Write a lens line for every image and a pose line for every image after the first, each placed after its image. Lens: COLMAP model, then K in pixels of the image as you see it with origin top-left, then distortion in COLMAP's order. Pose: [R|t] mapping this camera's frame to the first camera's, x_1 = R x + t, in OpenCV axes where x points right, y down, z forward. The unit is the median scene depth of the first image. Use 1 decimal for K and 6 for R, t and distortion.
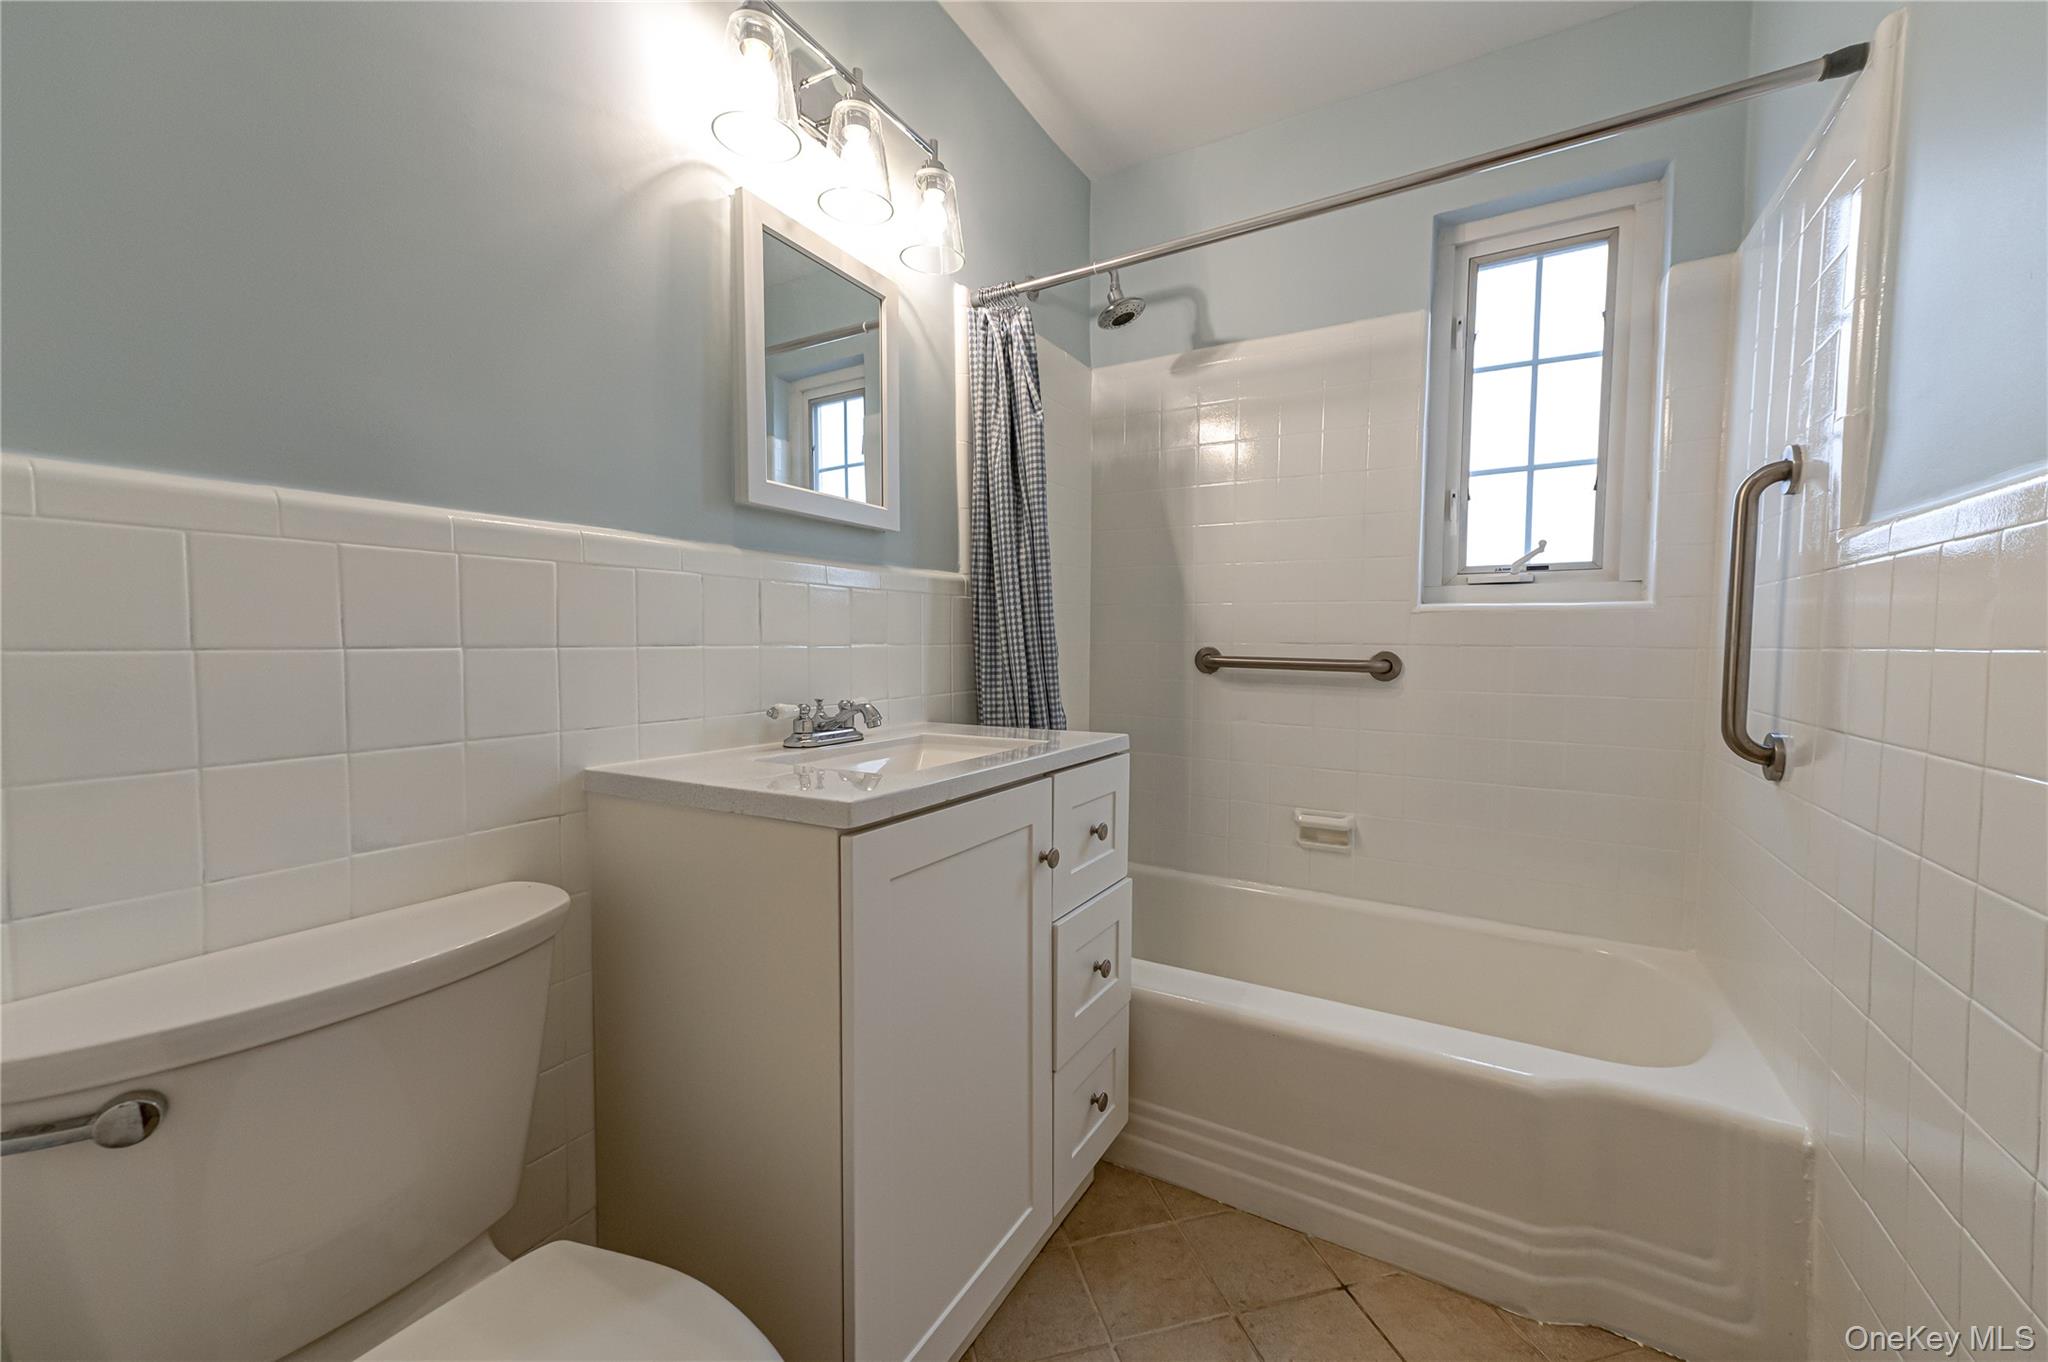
lens RADIAL K [[795.5, 0, 1024.8], [0, 795.5, 689.8], [0, 0, 1]] dist [0.002801, 0.000682]
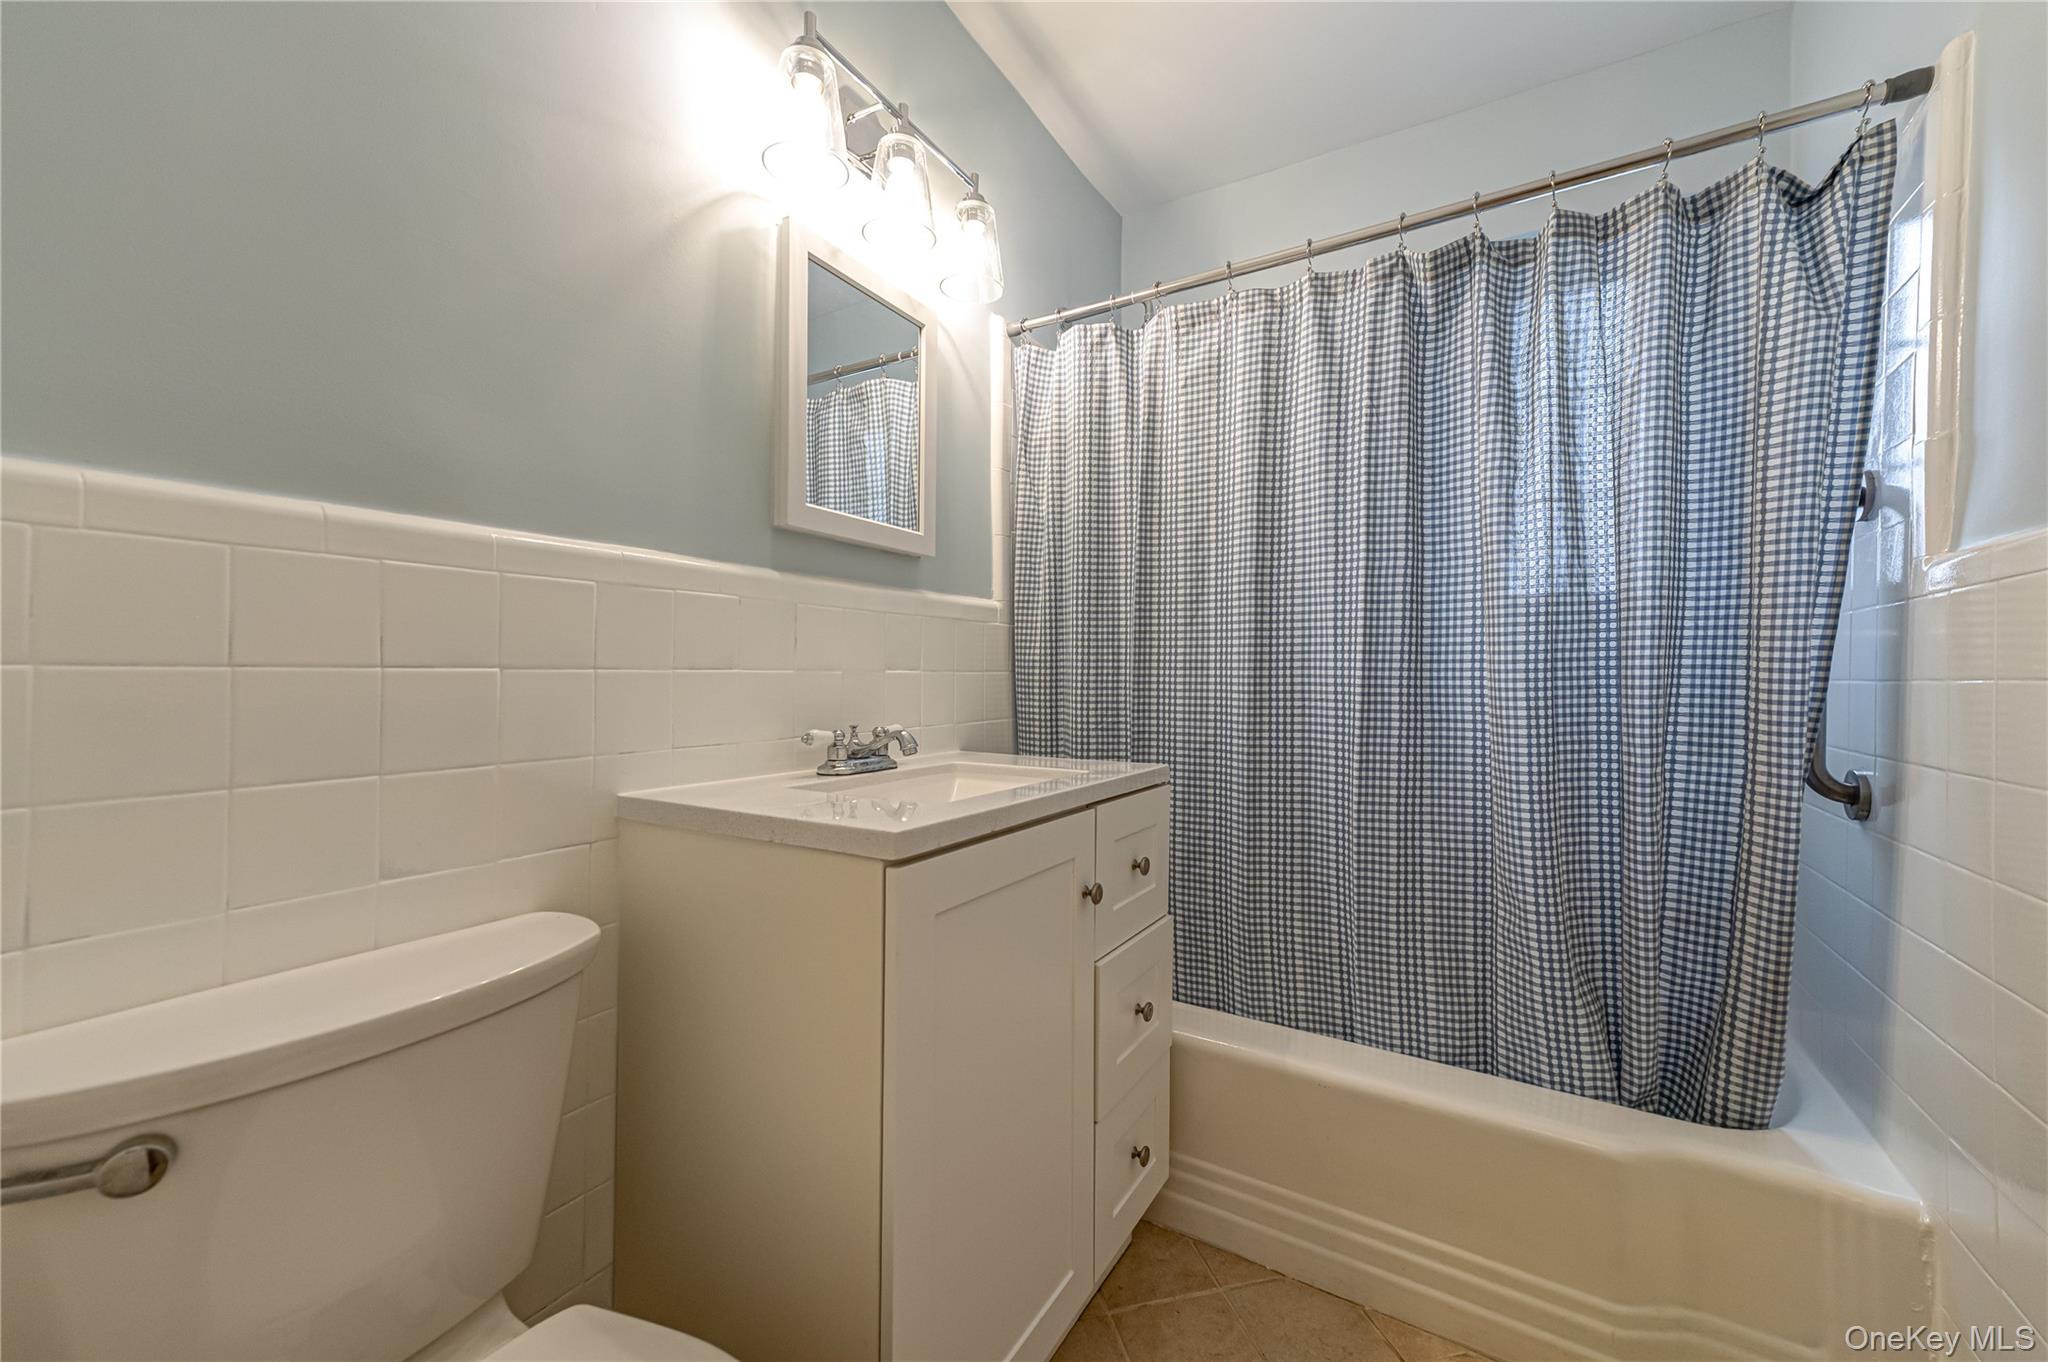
lens RADIAL K [[795.5, 0, 1023.4], [0, 795.5, 681.4], [0, 0, 1]] dist [0.002801, 0.000682]
pose [[0.999807, 0.007781, -0.018044, -0.035994], [-0.008684, 0.998684, -0.050555, 0.005453], [0.017627, 0.050702, 0.998558, 0.029076]]
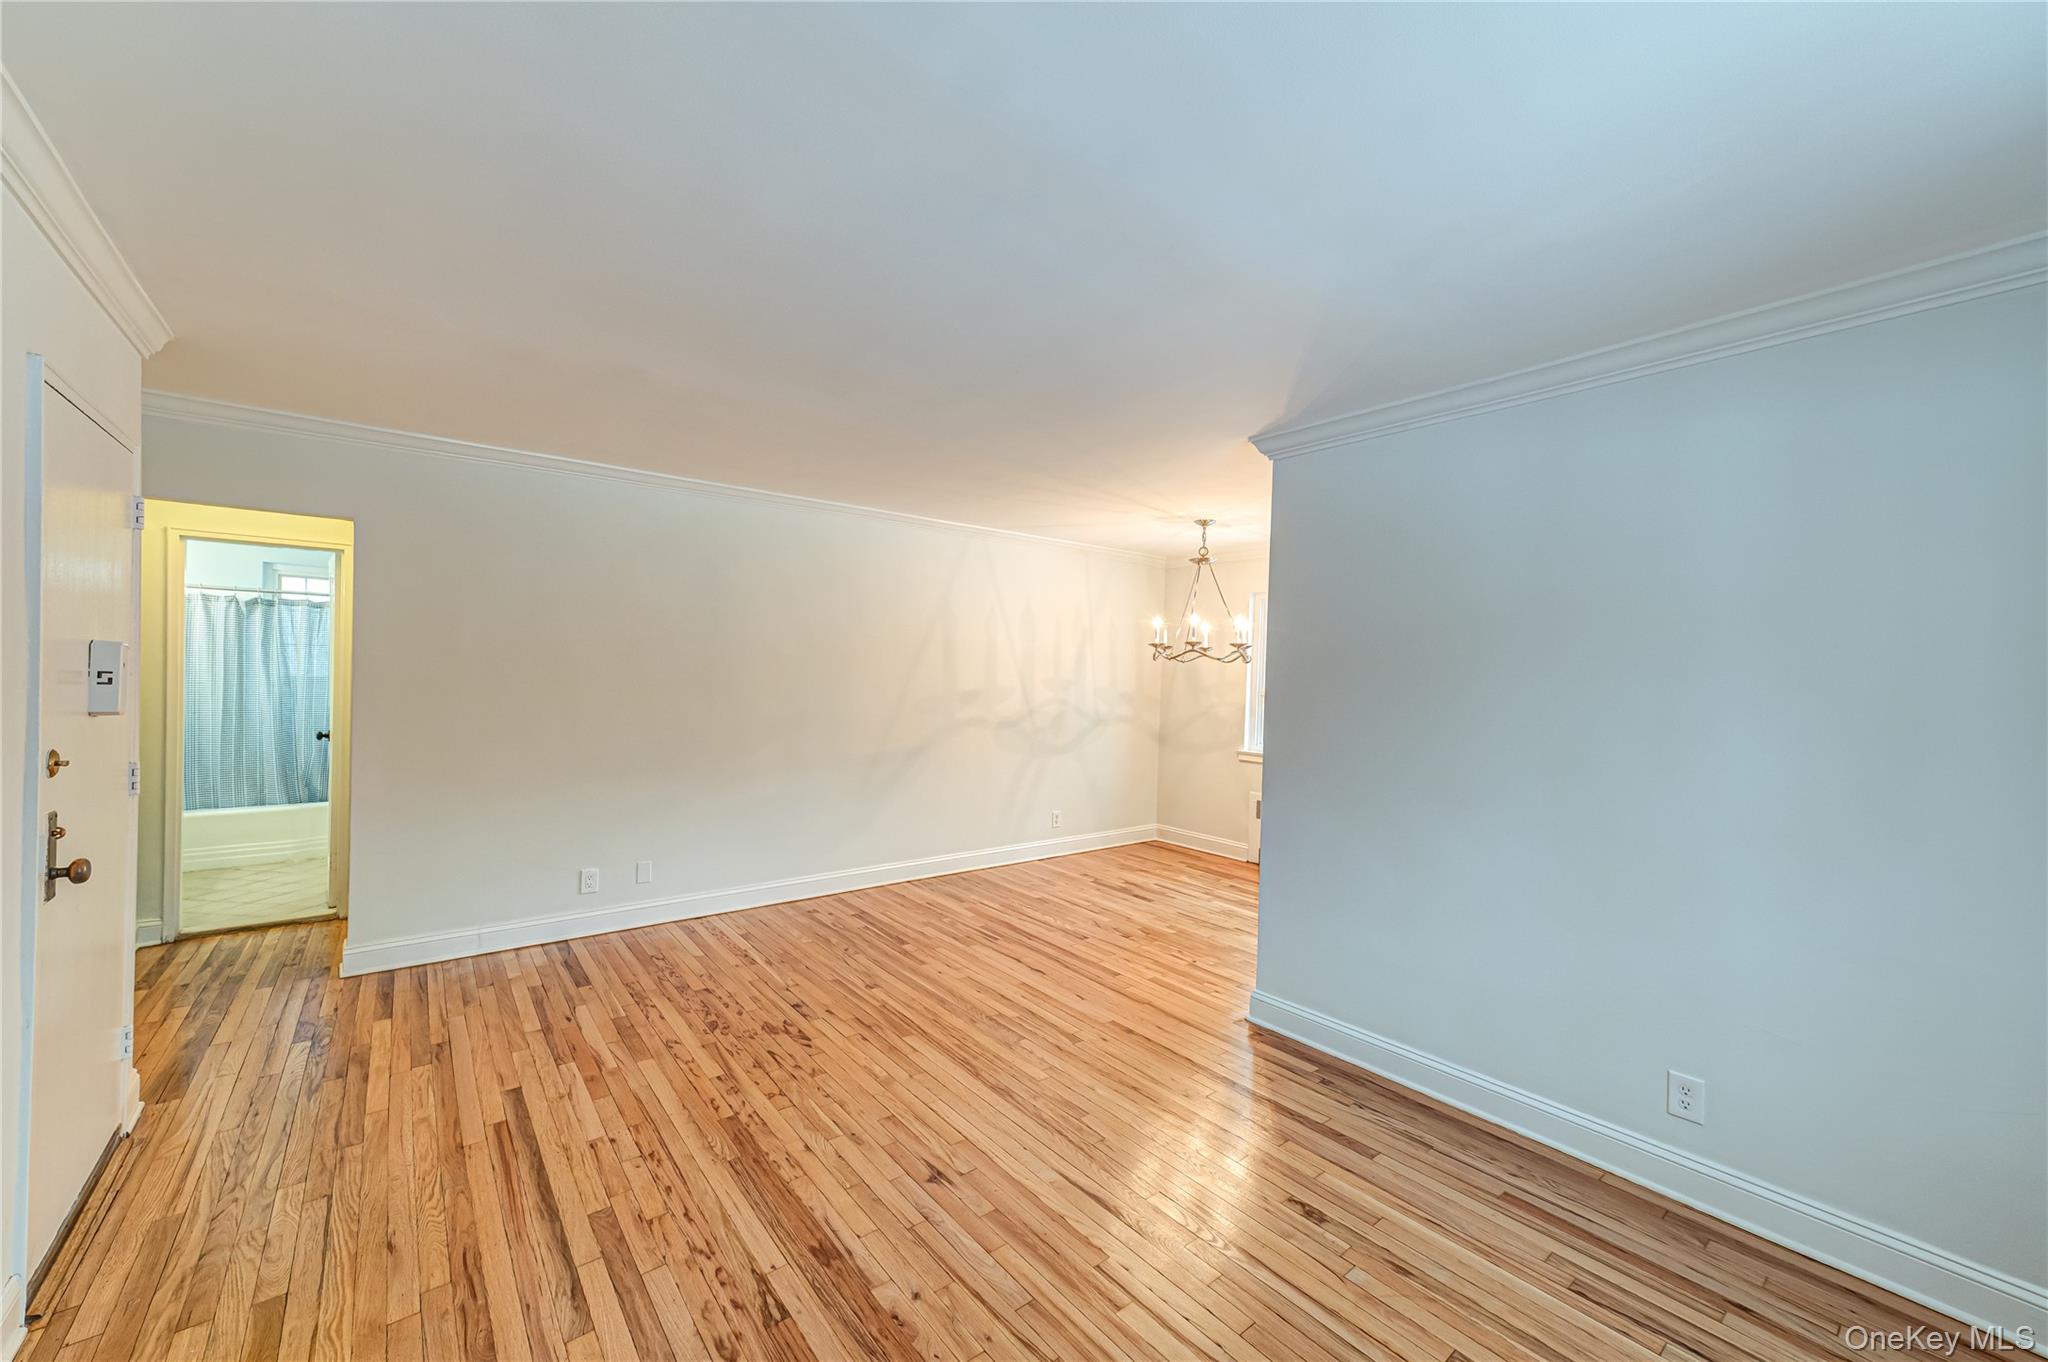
lens RADIAL K [[795.5, 0, 1027.9], [0, 795.5, 678.1], [0, 0, 1]] dist [0.002801, 0.000682]
pose [[0.362082, 0.002842, 0.932142, -1.718168], [0.038870, 0.999080, -0.018145, 0.017110], [-0.931335, 0.042802, 0.361638, -3.772027]]
